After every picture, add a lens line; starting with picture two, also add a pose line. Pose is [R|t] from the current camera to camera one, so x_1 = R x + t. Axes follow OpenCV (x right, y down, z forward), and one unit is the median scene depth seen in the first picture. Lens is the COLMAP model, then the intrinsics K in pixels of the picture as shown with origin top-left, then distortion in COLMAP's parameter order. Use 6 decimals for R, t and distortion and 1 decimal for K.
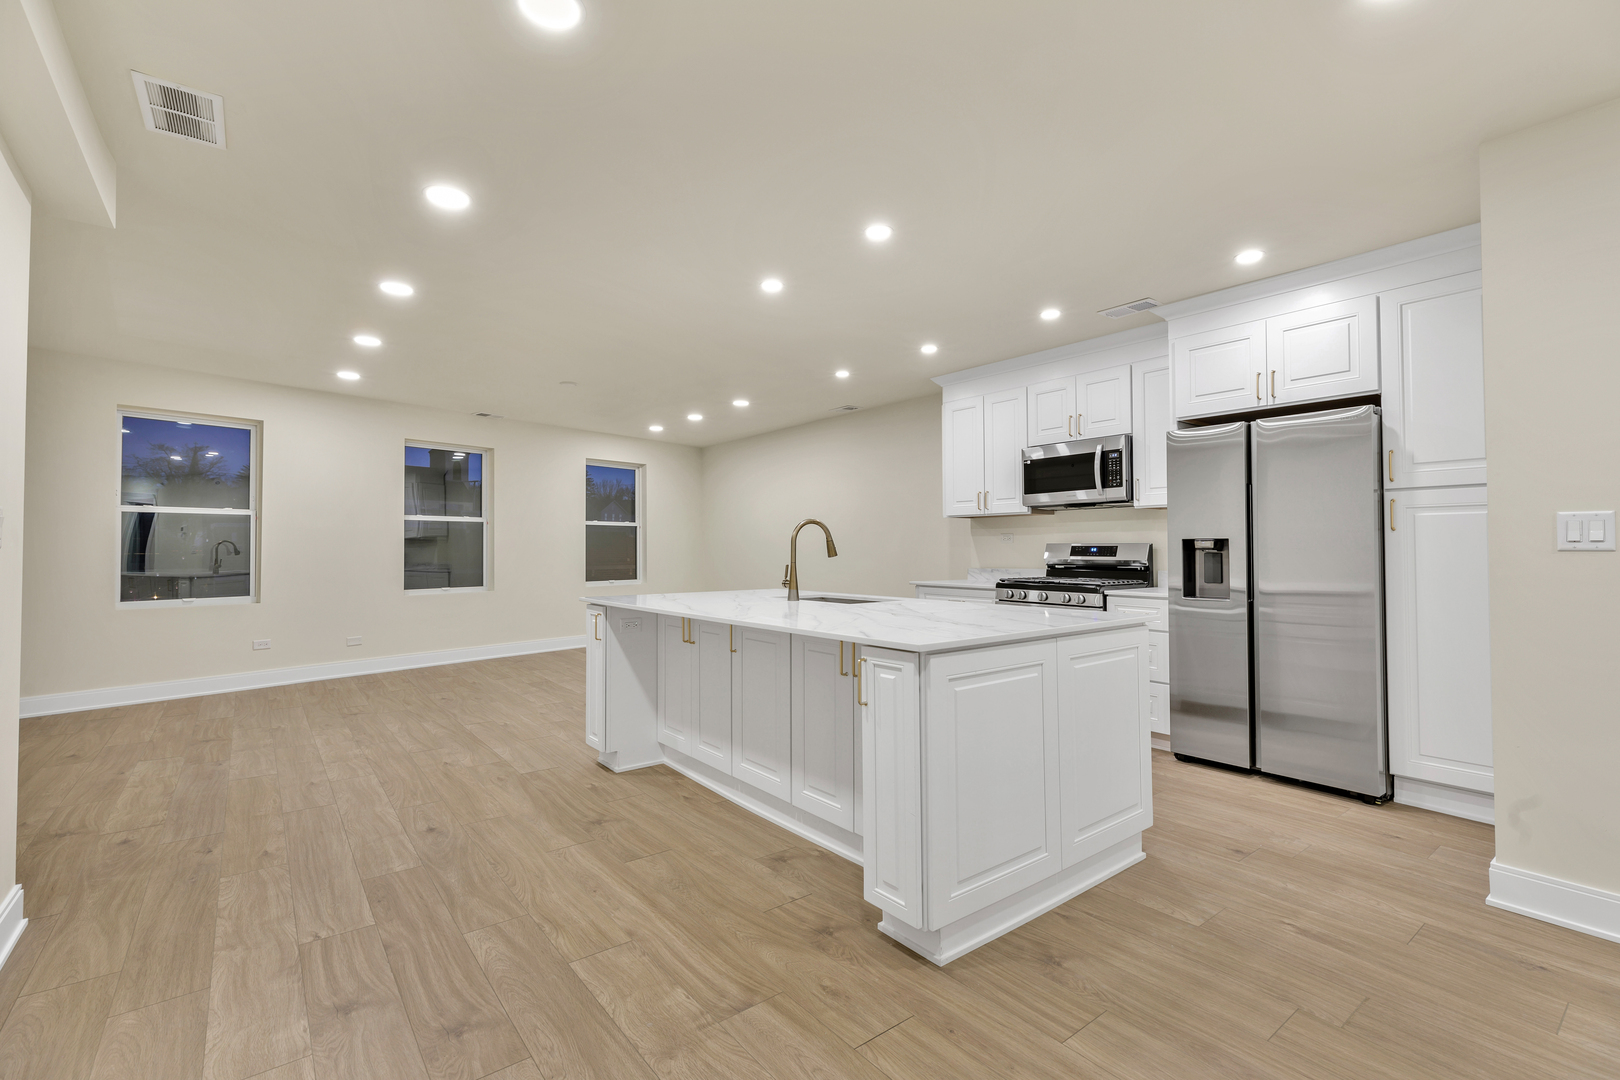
lens RADIAL K [[721.7, 0, 815.1], [0, 721.7, 541.1], [0, 0, 1]] dist [0.001723, 0.000485]
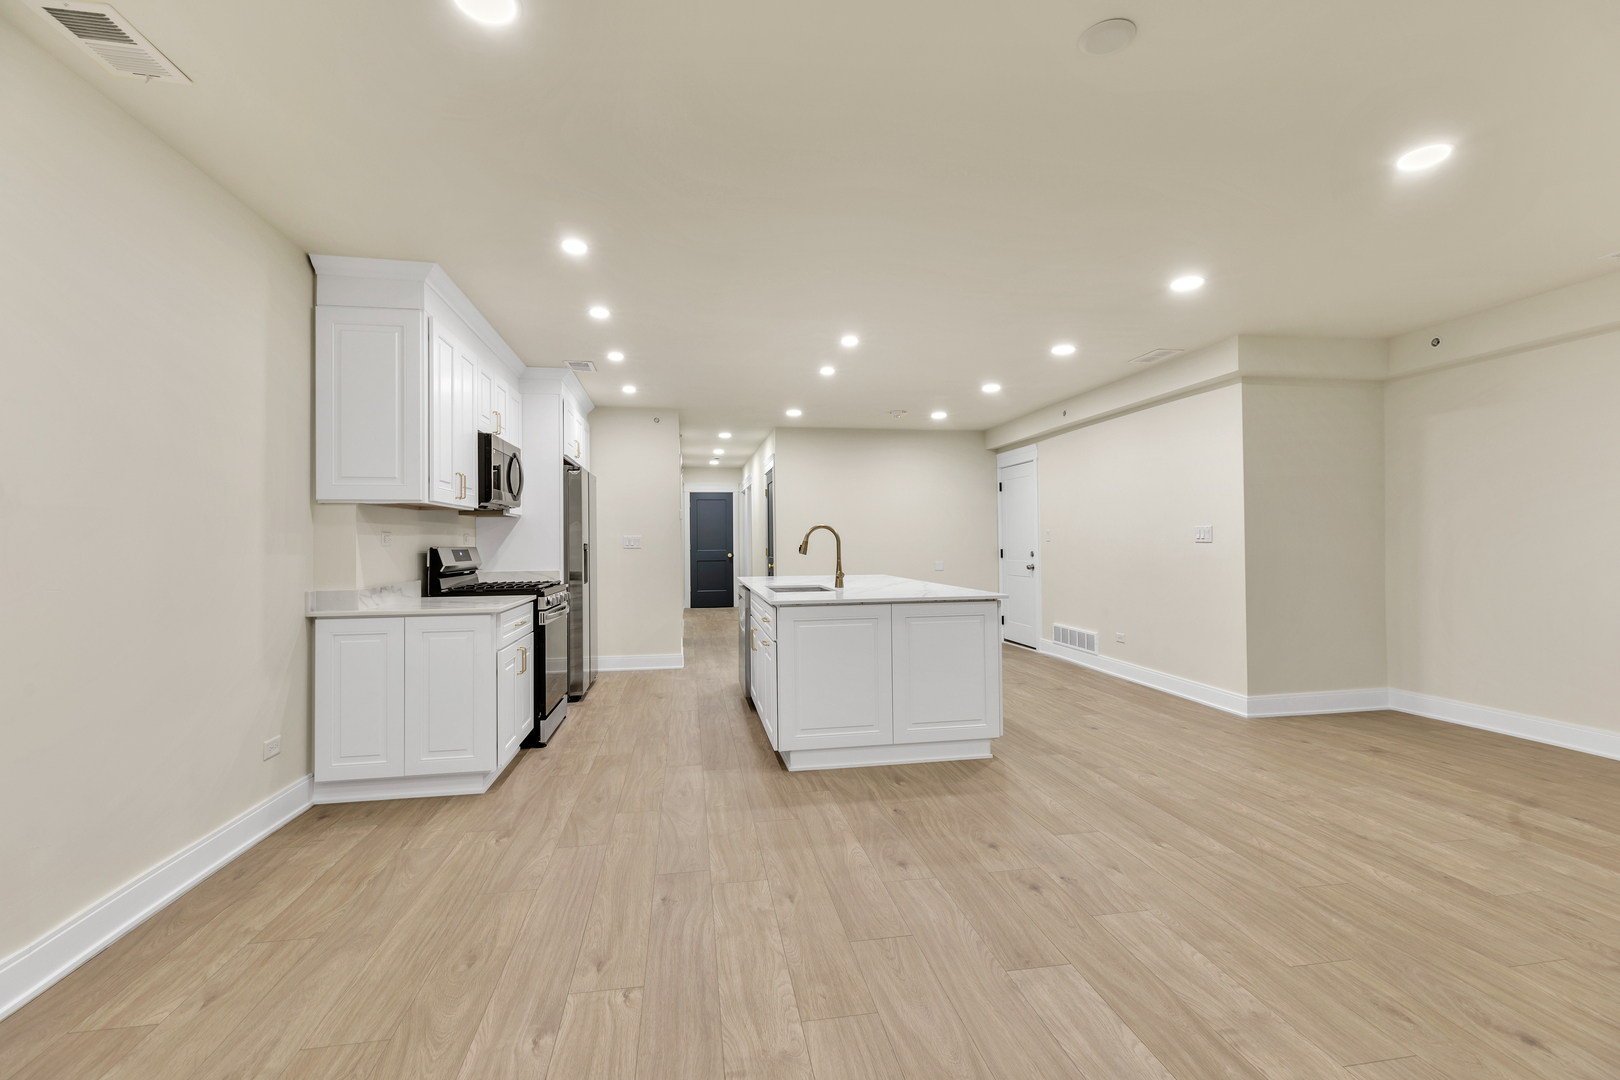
lens RADIAL K [[721.7, 0, 807.2], [0, 721.7, 533.7], [0, 0, 1]] dist [0.001723, 0.000485]
pose [[-0.875691, 0.017224, 0.482564, -0.697528], [0.006949, 0.999710, -0.023072, 0.017016], [-0.482821, -0.016851, -0.875557, 2.475659]]
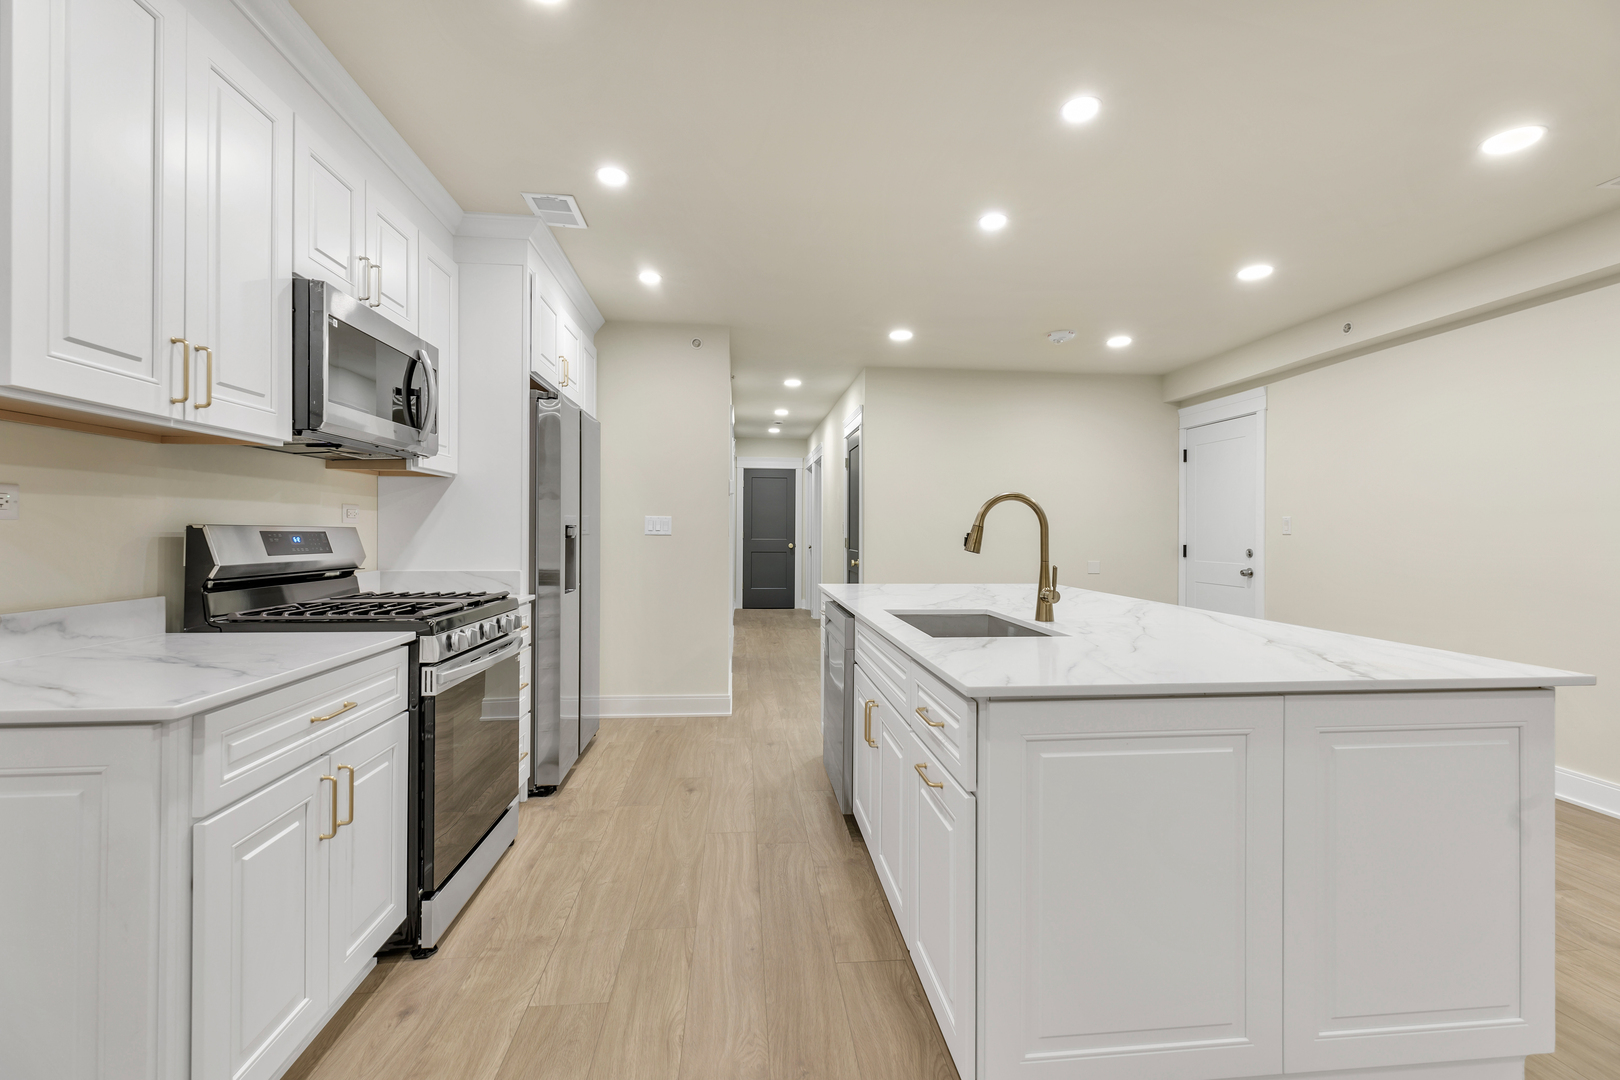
lens RADIAL K [[721.7, 0, 806.6], [0, 721.7, 534.7], [0, 0, 1]] dist [0.001723, 0.000485]
pose [[-0.838459, -0.005401, 0.544938, -0.229030], [-0.010453, 0.999926, -0.006173, 0.013223], [-0.544865, -0.010872, -0.838454, 1.881878]]
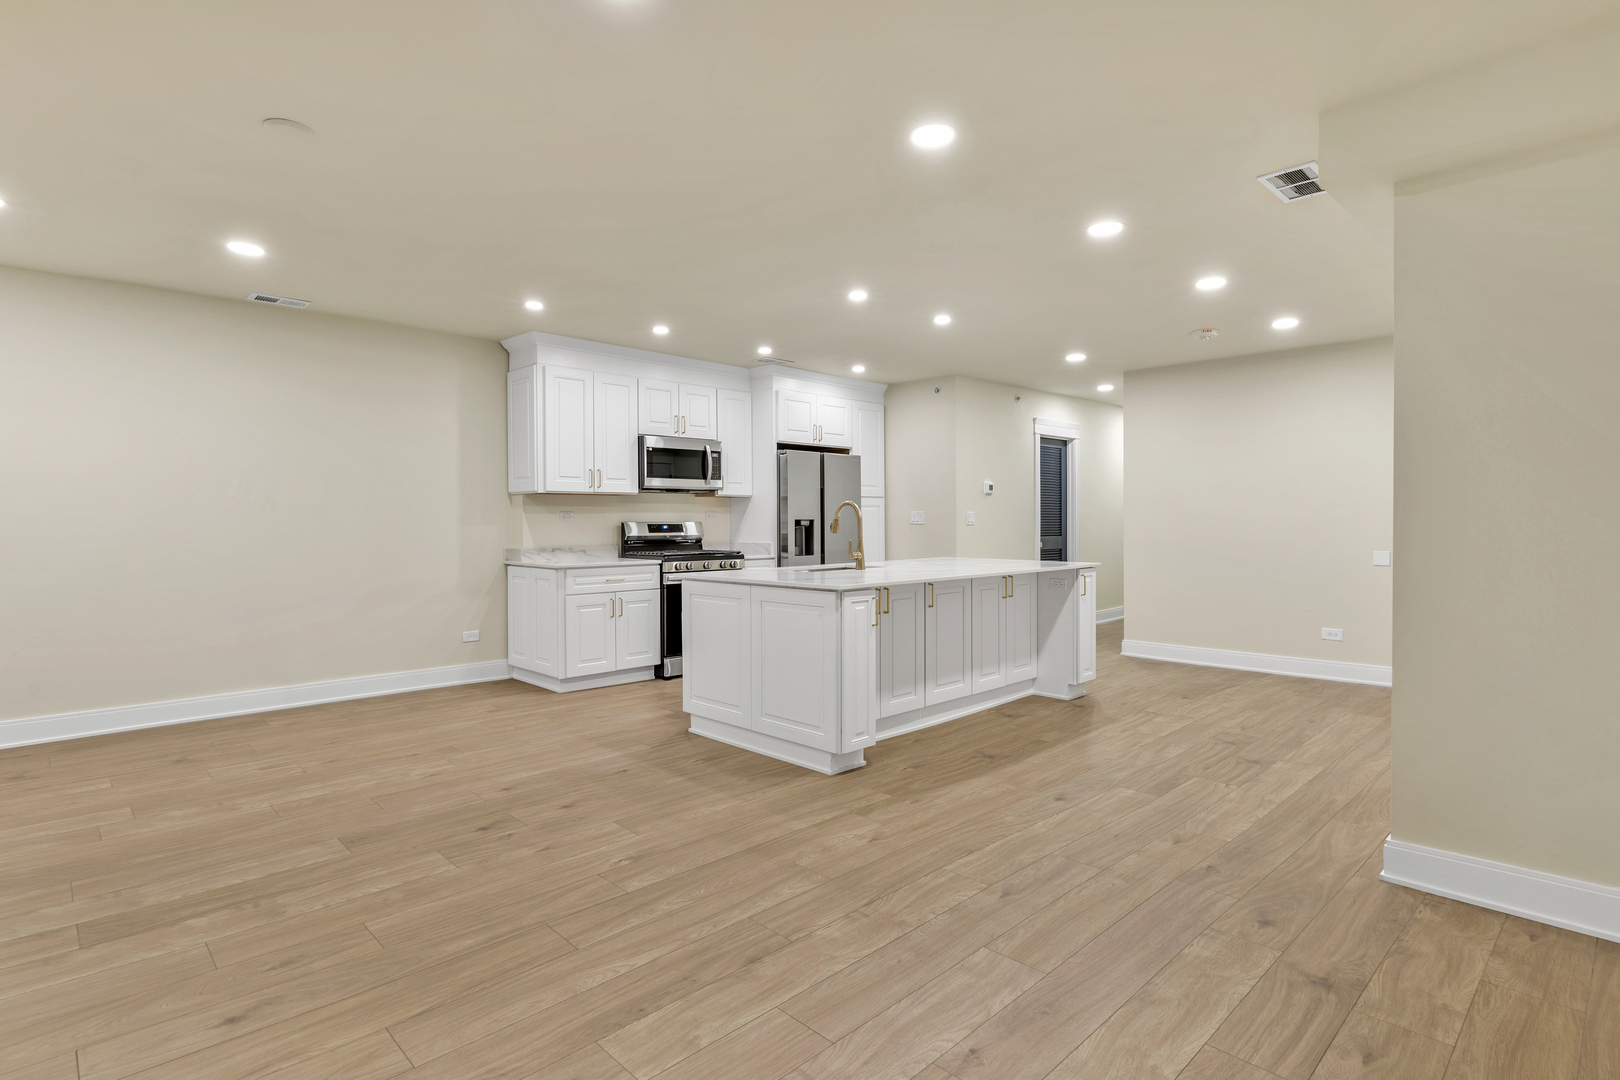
lens RADIAL K [[804.8, 0, 813.5], [0, 804.8, 546.2], [0, 0, 1]] dist [0.000443, 0.000168]
pose [[-0.100155, -0.028271, 0.994570, -1.531207], [-0.006603, 0.999593, 0.027749, 0.007581], [-0.994950, -0.003788, -0.100301, 1.376933]]
